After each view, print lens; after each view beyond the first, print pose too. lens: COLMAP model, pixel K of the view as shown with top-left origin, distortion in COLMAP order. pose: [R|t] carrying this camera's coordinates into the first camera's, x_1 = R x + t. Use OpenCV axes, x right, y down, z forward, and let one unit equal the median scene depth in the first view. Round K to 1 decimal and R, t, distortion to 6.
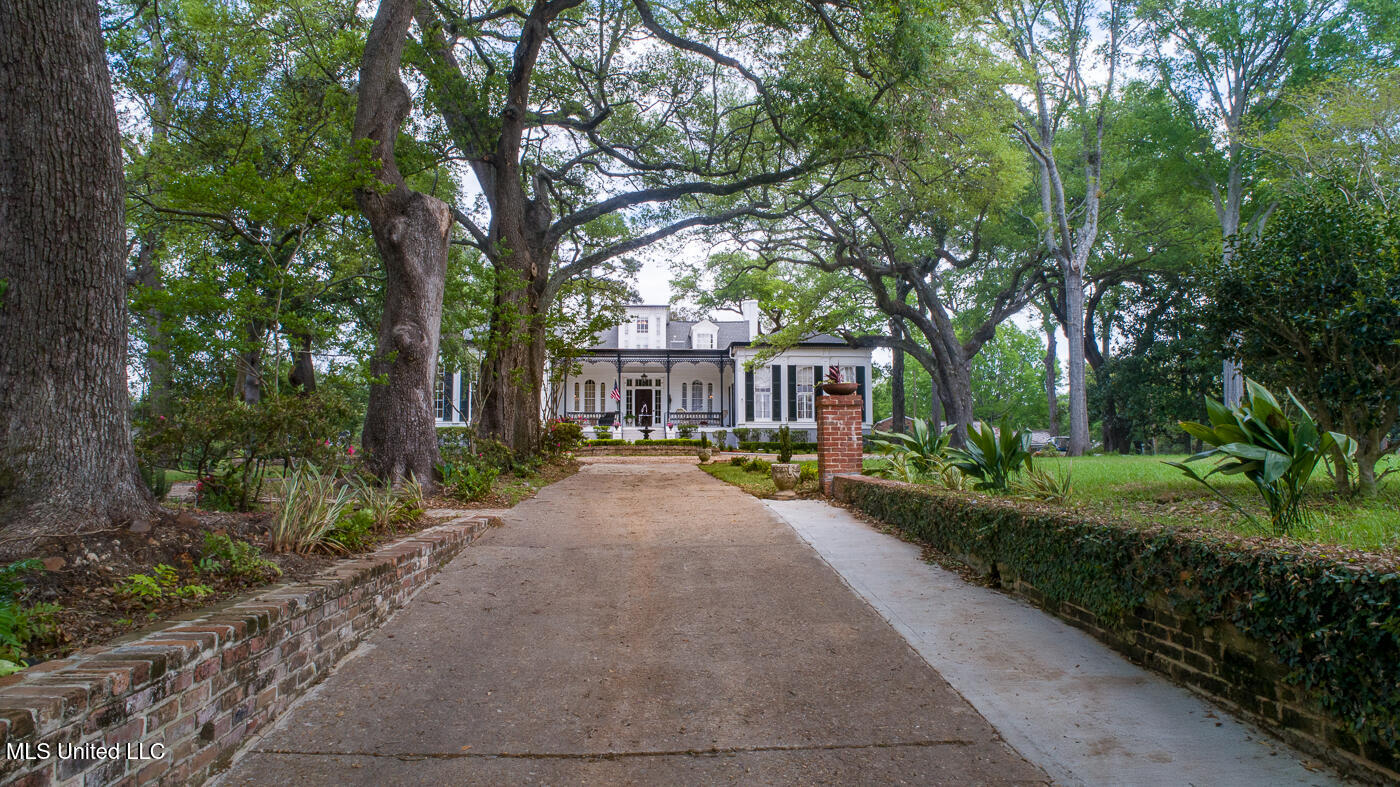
lens RADIAL K [[956.2, 0, 701.8], [0, 956.2, 388.6], [0, 0, 1]] dist [-0.011417, 0.000623]
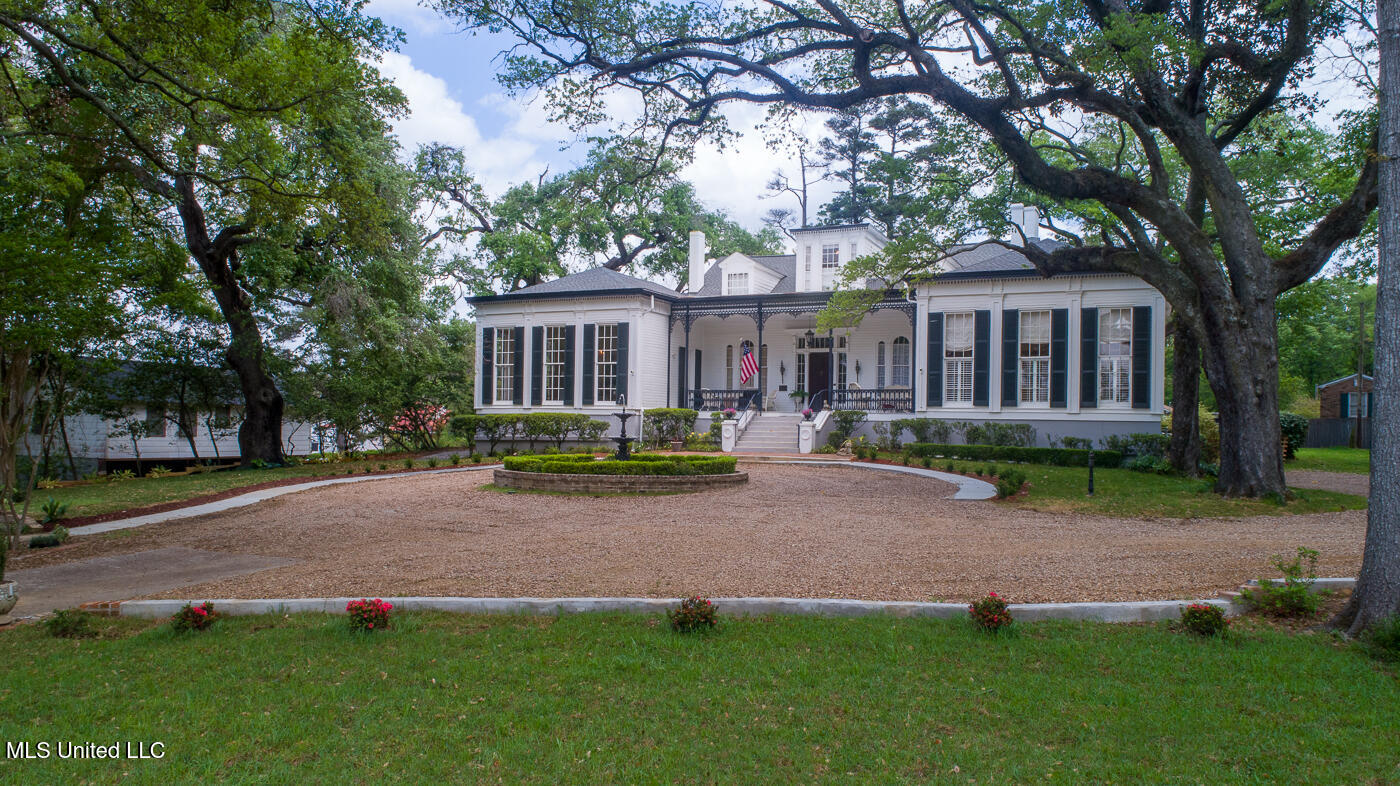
lens RADIAL K [[987.9, 0, 703.3], [0, 987.9, 418.0], [0, 0, 1]] dist [-0.004707, 0.000599]
pose [[0.883723, 0.011986, -0.467858, 0.201115], [0.028205, 0.996491, 0.078805, -0.011152], [0.467160, -0.082838, 0.880283, 0.371130]]
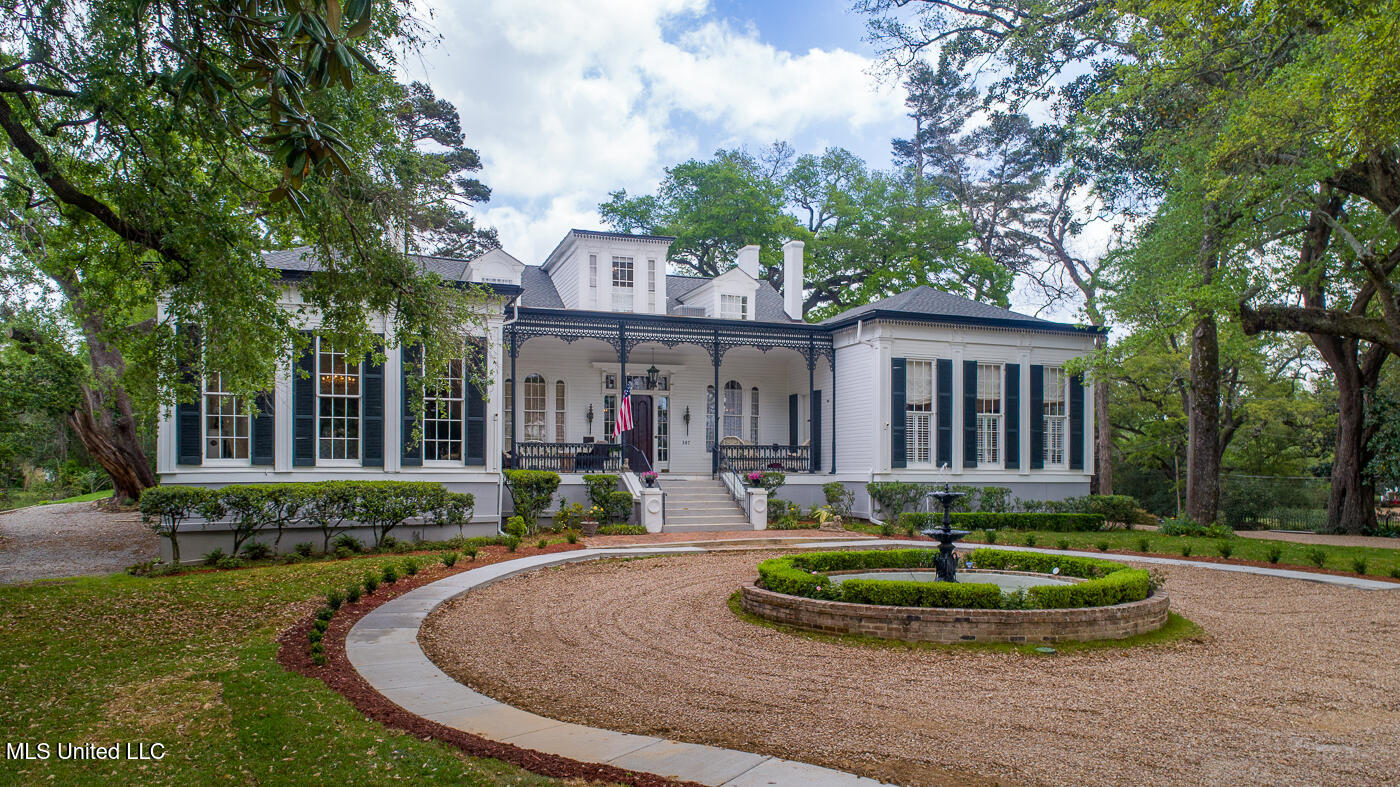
lens RADIAL K [[977.4, 0, 696.3], [0, 977.4, 479.9], [0, 0, 1]] dist [-0.005059, 0.000313]
pose [[0.958687, 0.002551, 0.284452, -0.192147], [-0.032105, 0.994541, 0.099282, -0.007814], [-0.282646, -0.104313, 0.953535, 0.507492]]
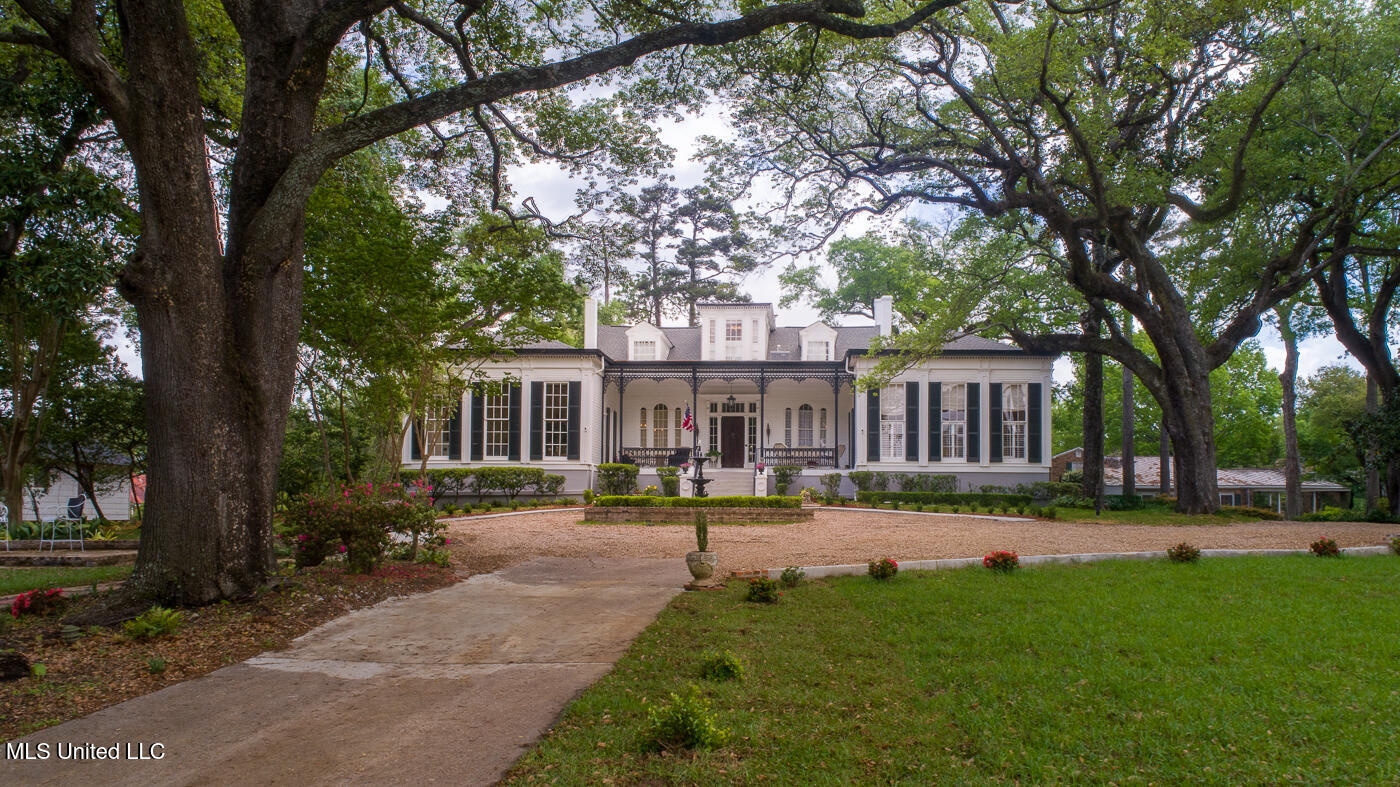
lens RADIAL K [[989.1, 0, 763.5], [0, 989.1, 474.5], [0, 0, 1]] dist [0.000171, 0.000084]
pose [[0.995926, 0.005353, -0.090012, 0.033421], [-0.000053, 0.998271, 0.058778, 0.000507], [0.090171, -0.058534, 0.994205, 0.254393]]
